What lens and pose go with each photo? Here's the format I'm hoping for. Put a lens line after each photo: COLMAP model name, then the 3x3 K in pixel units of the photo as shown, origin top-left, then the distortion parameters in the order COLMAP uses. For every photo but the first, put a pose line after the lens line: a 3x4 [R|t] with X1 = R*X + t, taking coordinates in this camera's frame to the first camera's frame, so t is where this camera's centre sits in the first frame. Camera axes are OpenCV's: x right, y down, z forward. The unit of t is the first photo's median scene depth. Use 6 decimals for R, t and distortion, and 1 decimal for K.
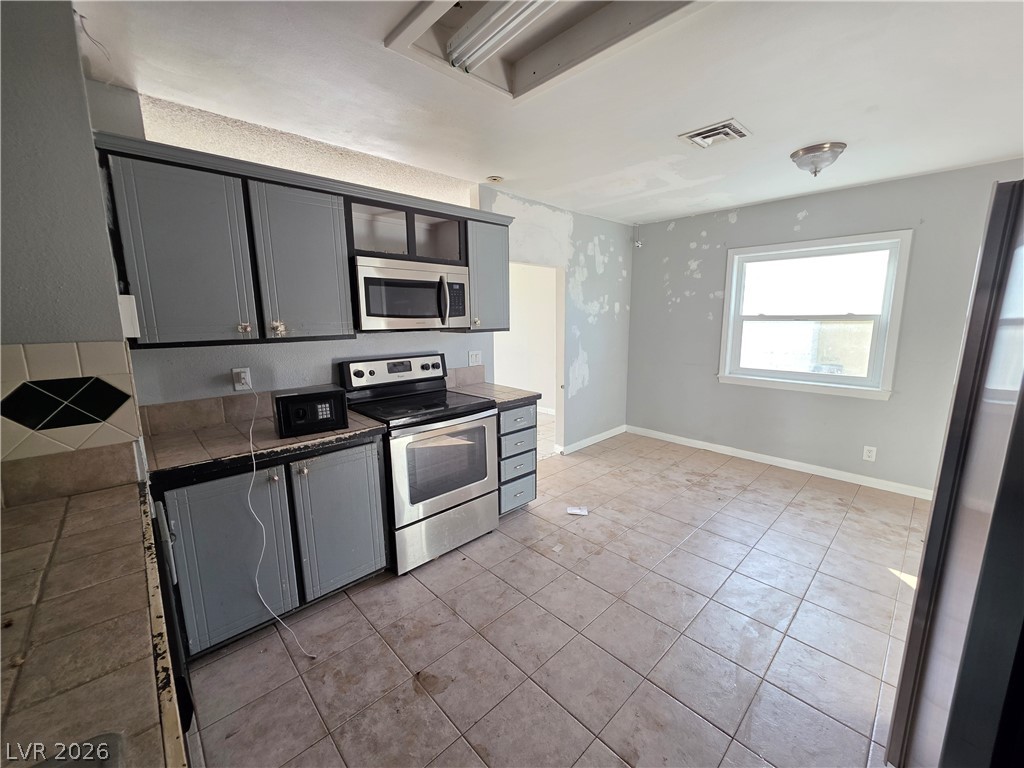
lens RADIAL K [[409.3, 0, 515.1], [0, 409.3, 385.4], [0, 0, 1]] dist [0.002634, -0.000955]
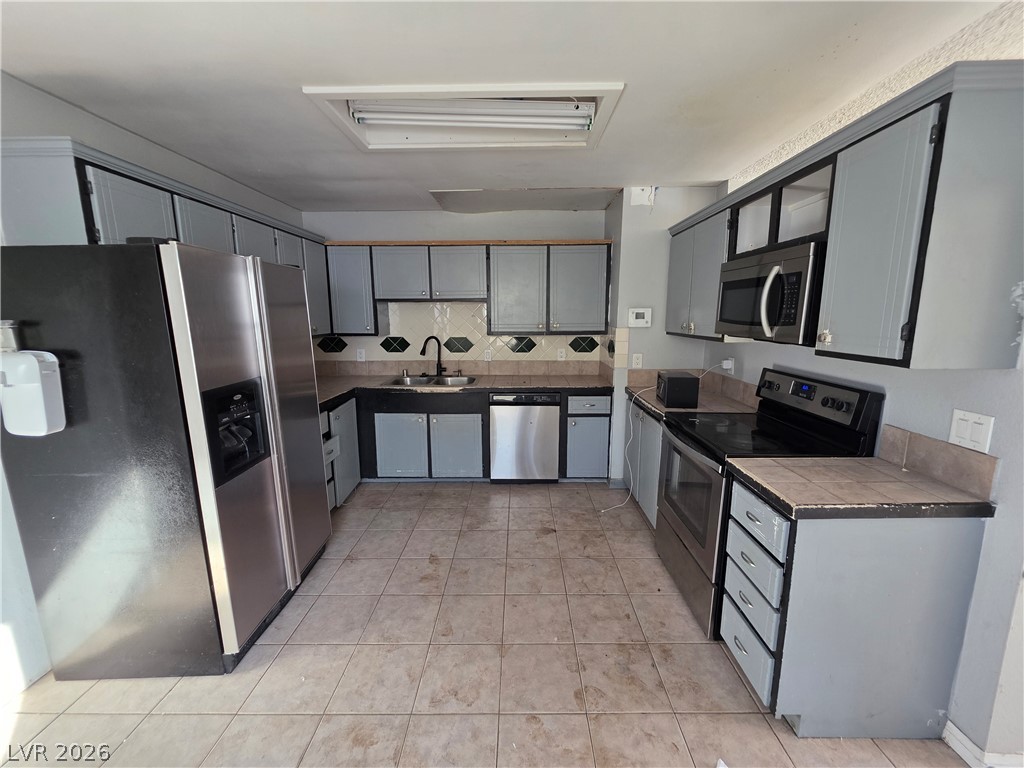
lens RADIAL K [[409.3, 0, 520.3], [0, 409.3, 383.0], [0, 0, 1]] dist [0.002634, -0.000955]
pose [[-0.687701, 0.133092, -0.713690, 0.612536], [-0.116583, 0.950049, 0.289507, -0.217096], [0.716572, 0.282299, -0.637834, 1.120138]]
